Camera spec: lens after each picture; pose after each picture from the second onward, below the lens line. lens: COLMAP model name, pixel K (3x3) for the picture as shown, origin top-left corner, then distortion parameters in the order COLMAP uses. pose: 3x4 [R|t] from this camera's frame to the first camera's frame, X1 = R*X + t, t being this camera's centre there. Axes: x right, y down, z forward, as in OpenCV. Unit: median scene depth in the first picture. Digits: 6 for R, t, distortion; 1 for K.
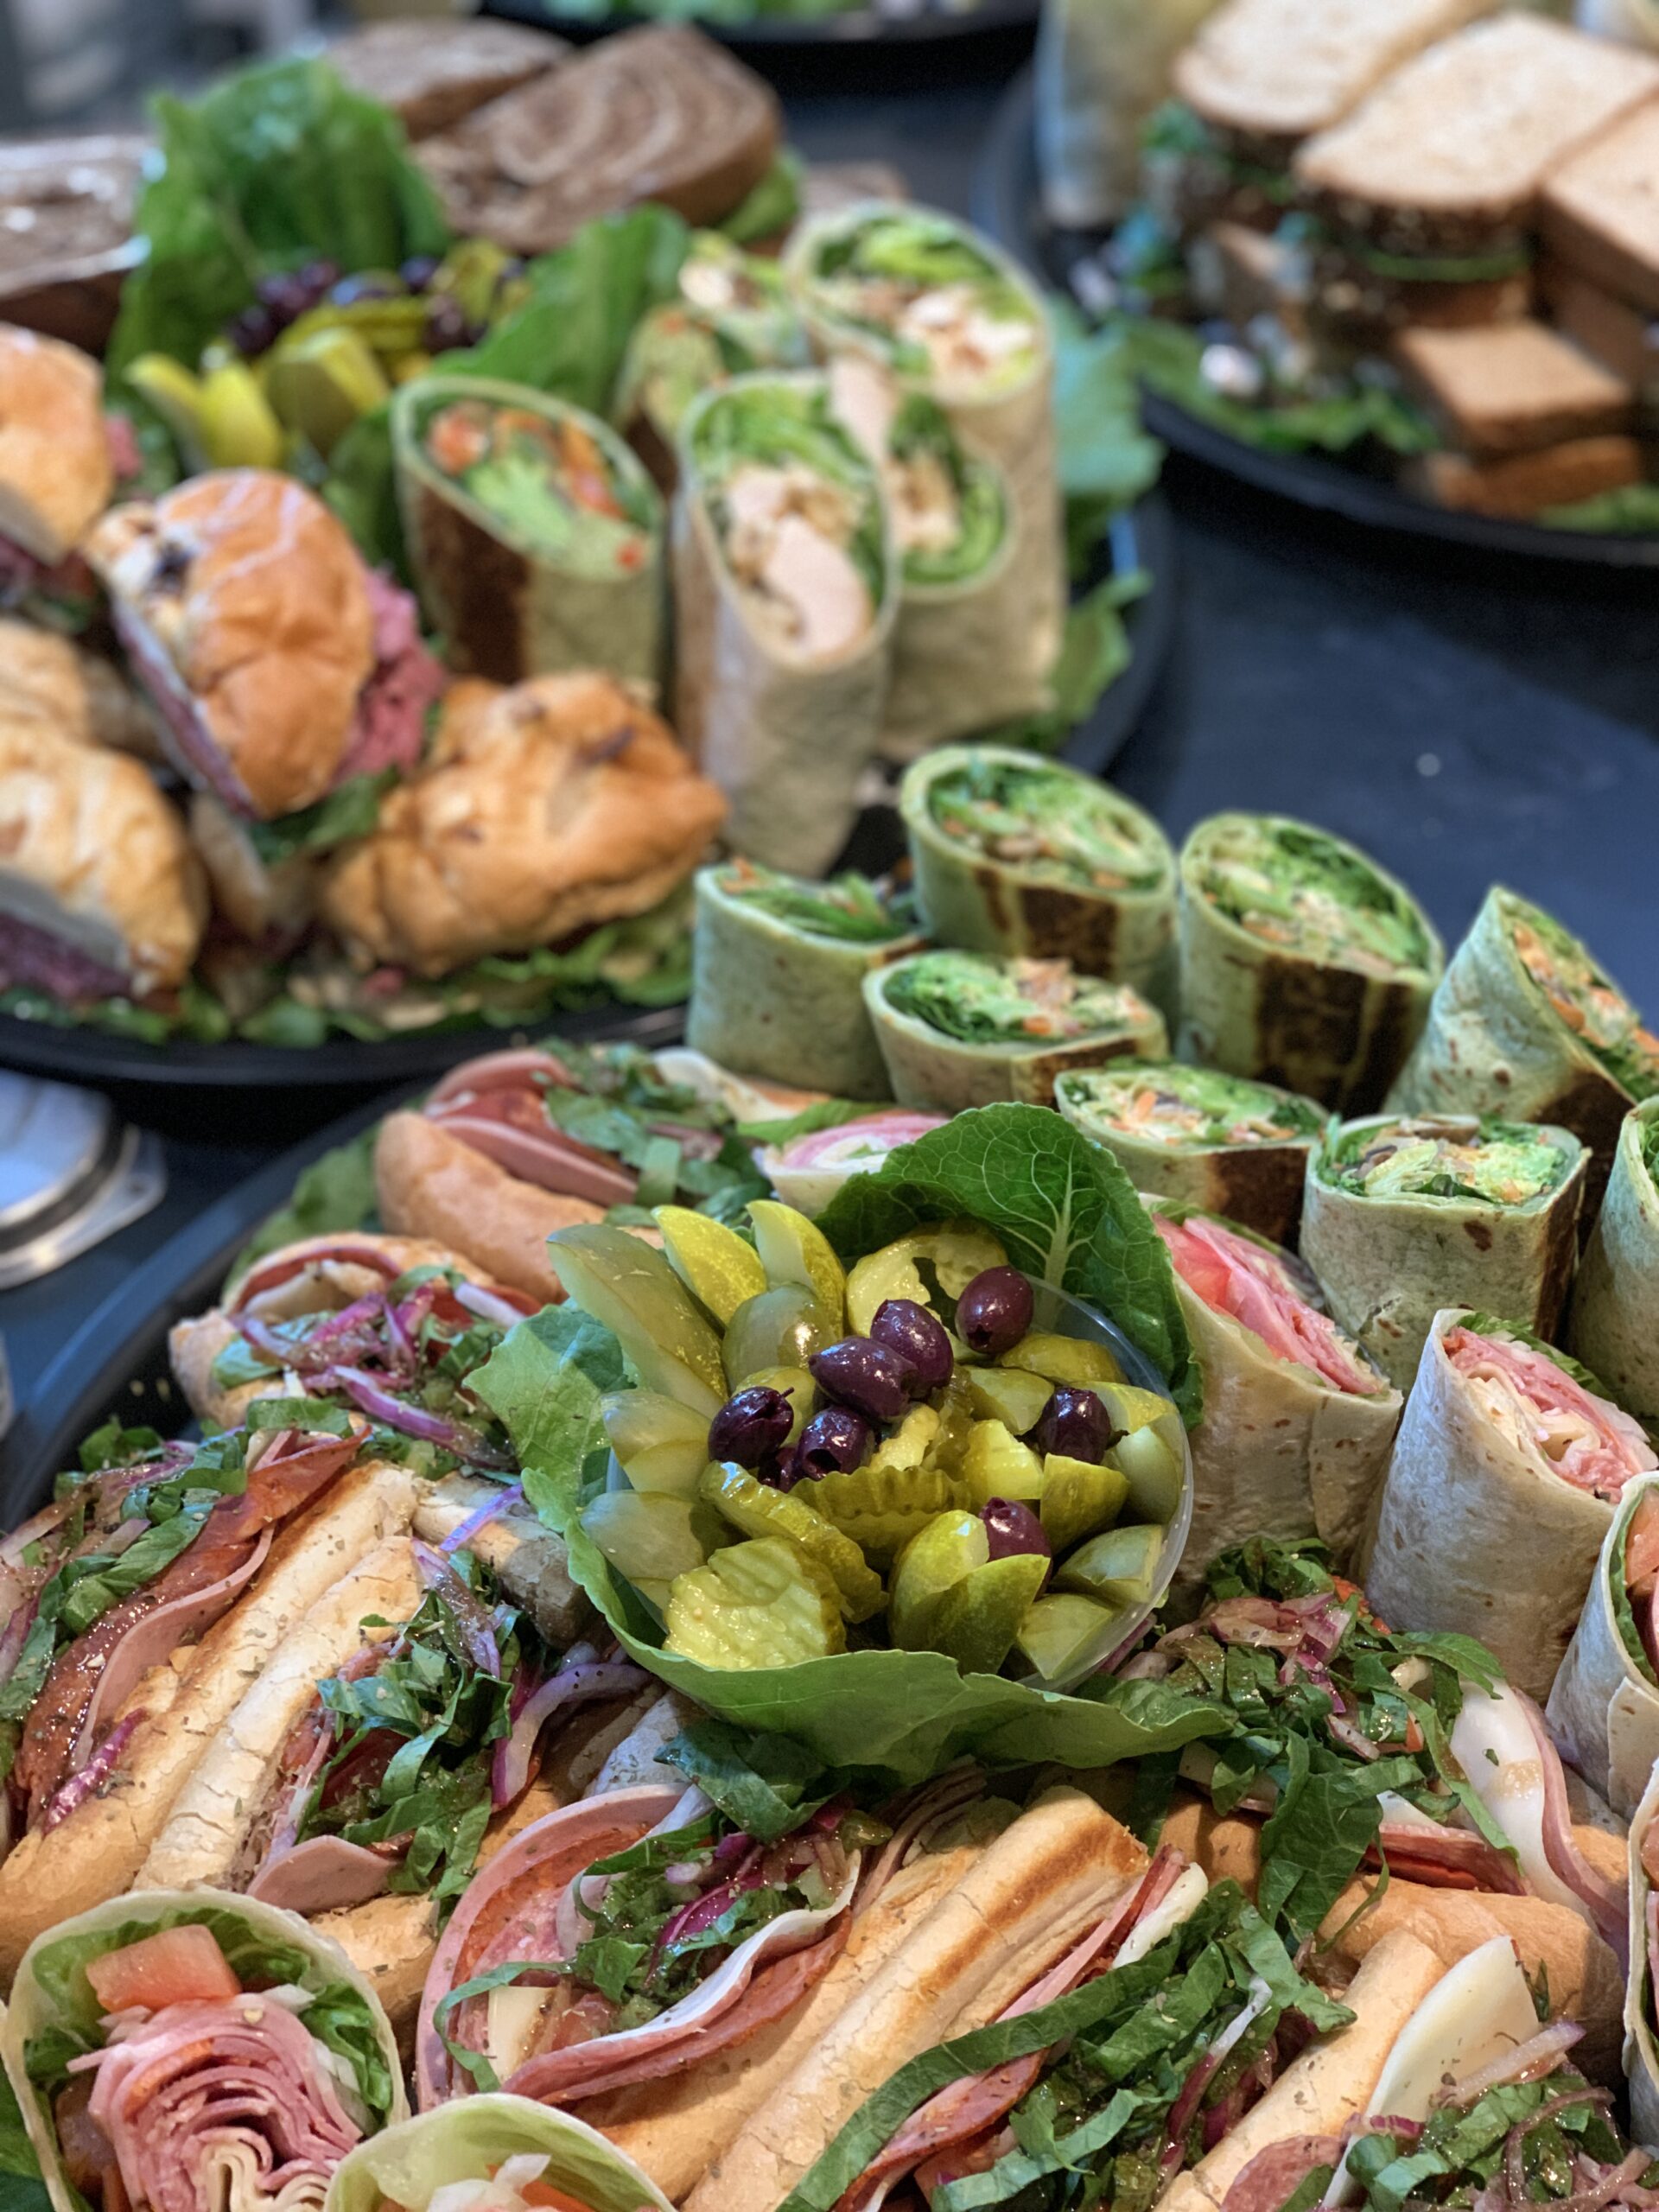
lens RADIAL K [[3364.6, 0, 829.5], [0, 3364.6, 1106.0], [0, 0, 1]] dist [0.025676, -0.008097]
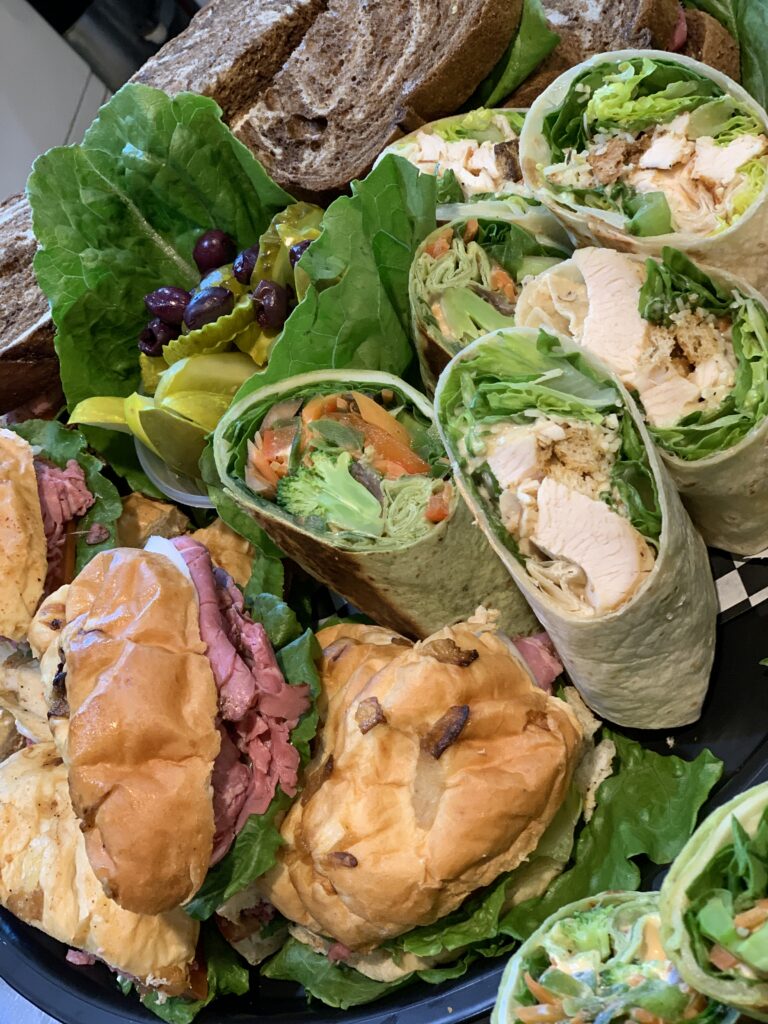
lens RADIAL K [[1557.6, 0, 384.0], [0, 1557.6, 512.0], [0, 0, 1]] dist [0.025676, -0.008097]
pose [[0.877159, -0.240781, -0.415473, 0.136929], [0.323881, 0.935430, 0.141673, -0.242191], [0.354533, -0.258834, 0.898505, 0.539875]]
